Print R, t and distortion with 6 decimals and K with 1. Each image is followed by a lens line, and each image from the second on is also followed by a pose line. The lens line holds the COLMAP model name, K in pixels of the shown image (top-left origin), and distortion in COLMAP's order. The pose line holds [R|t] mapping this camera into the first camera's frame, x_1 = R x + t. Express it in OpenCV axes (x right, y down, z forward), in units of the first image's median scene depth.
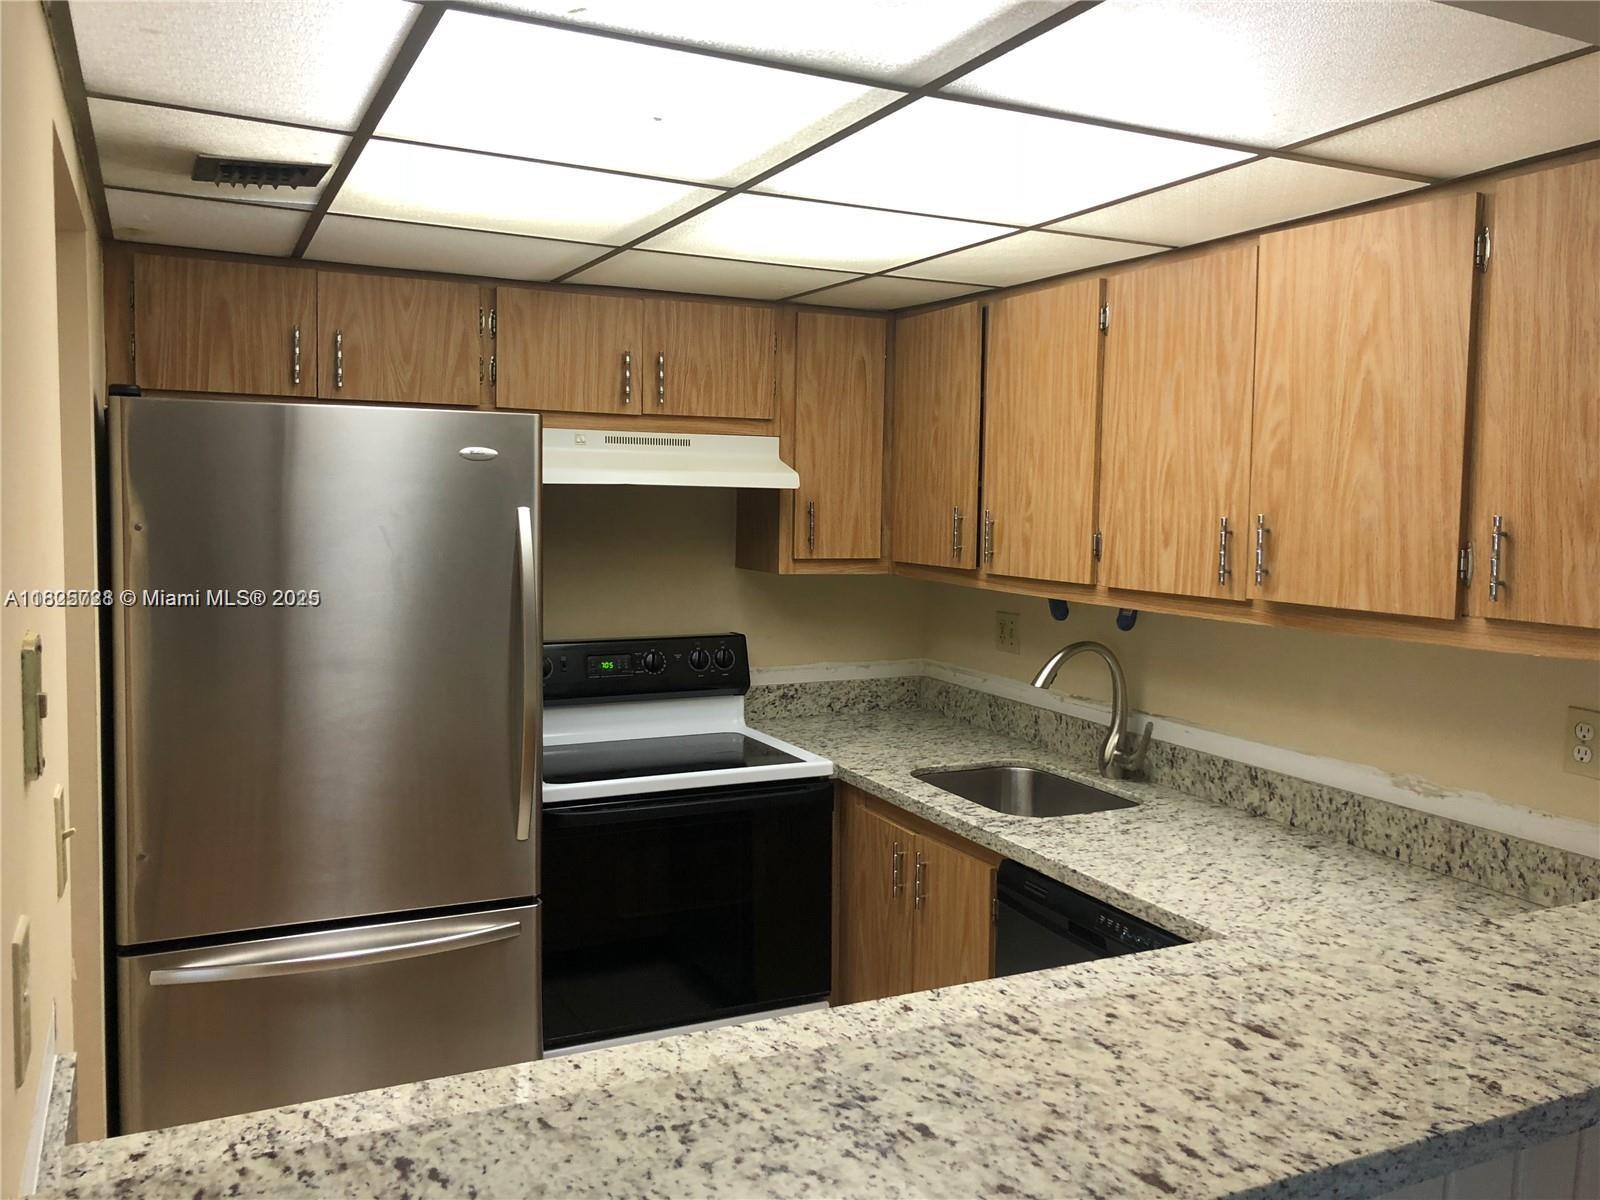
lens RADIAL K [[1297.4, 0, 802.6], [0, 1297.4, 594.1], [0, 0, 1]] dist [0.034761, -0.037198]
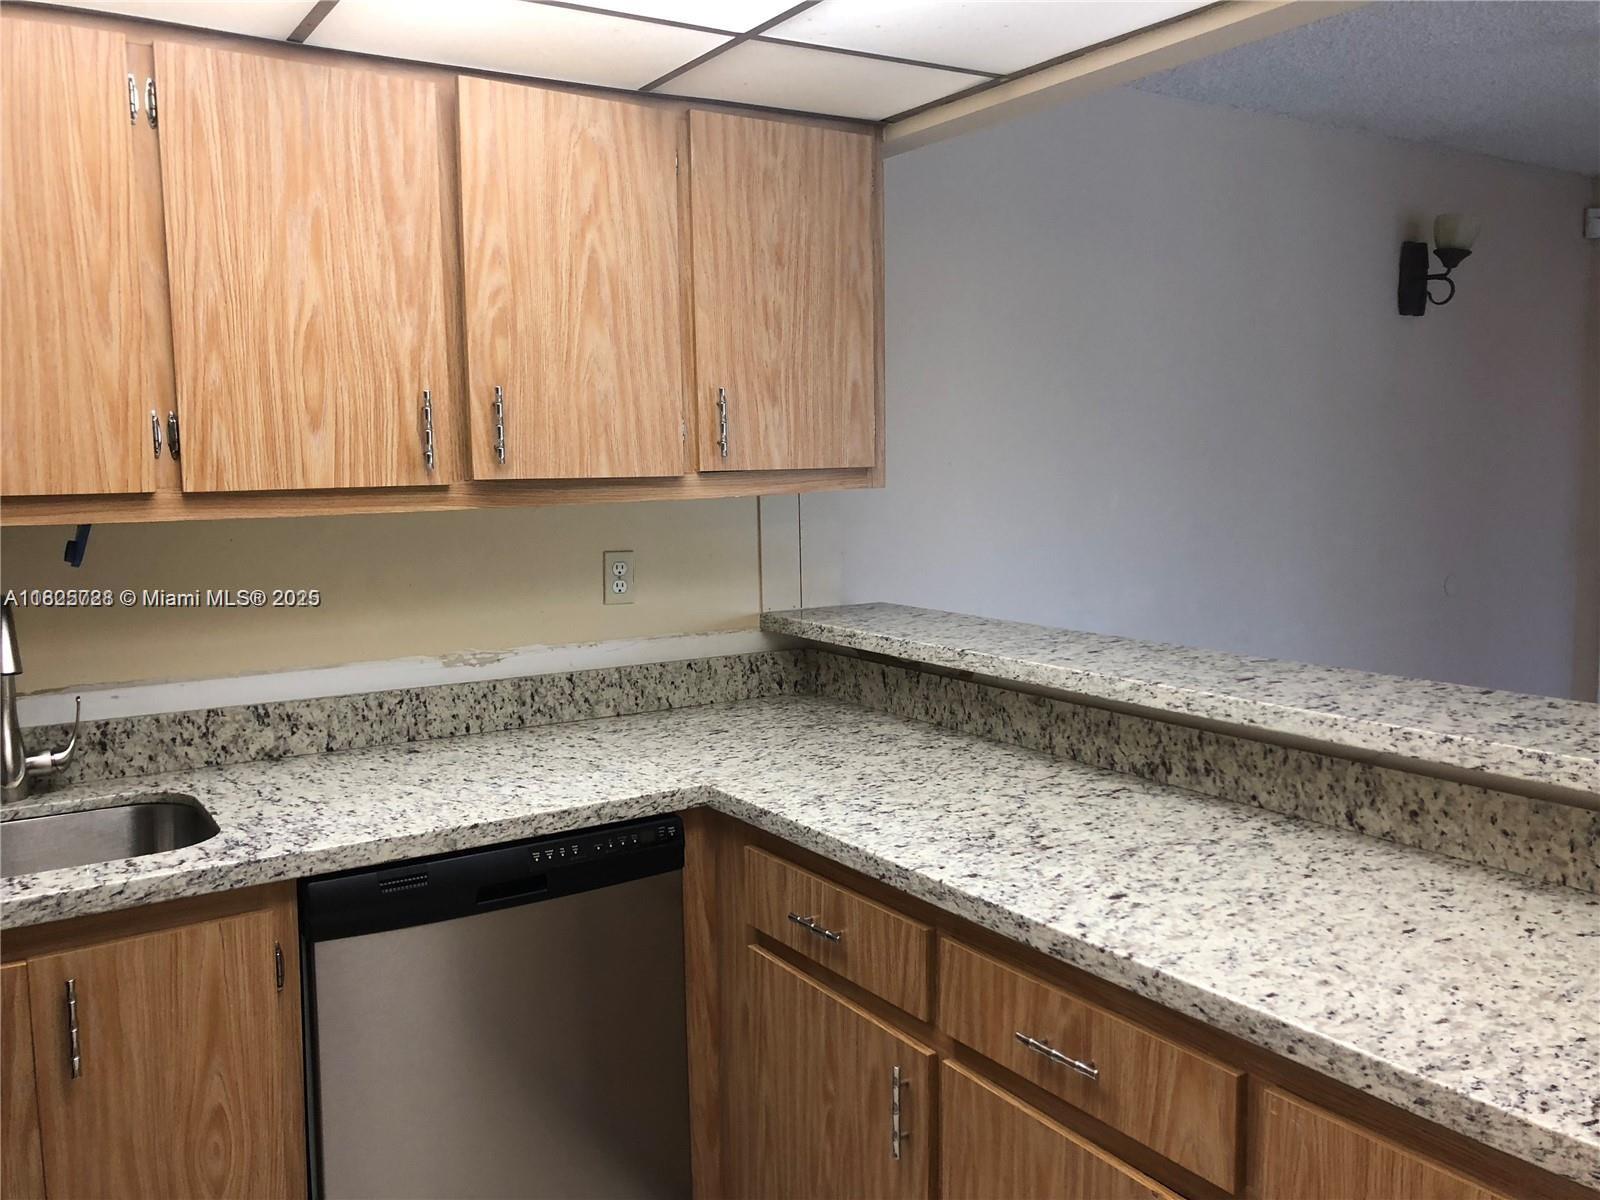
lens RADIAL K [[1297.4, 0, 793.2], [0, 1297.4, 605.9], [0, 0, 1]] dist [0.034761, -0.037198]
pose [[-0.120695, -0.125887, 0.984675, -0.589055], [0.090905, 0.986357, 0.137245, -0.014207], [-0.988519, 0.106076, -0.107604, 0.873052]]
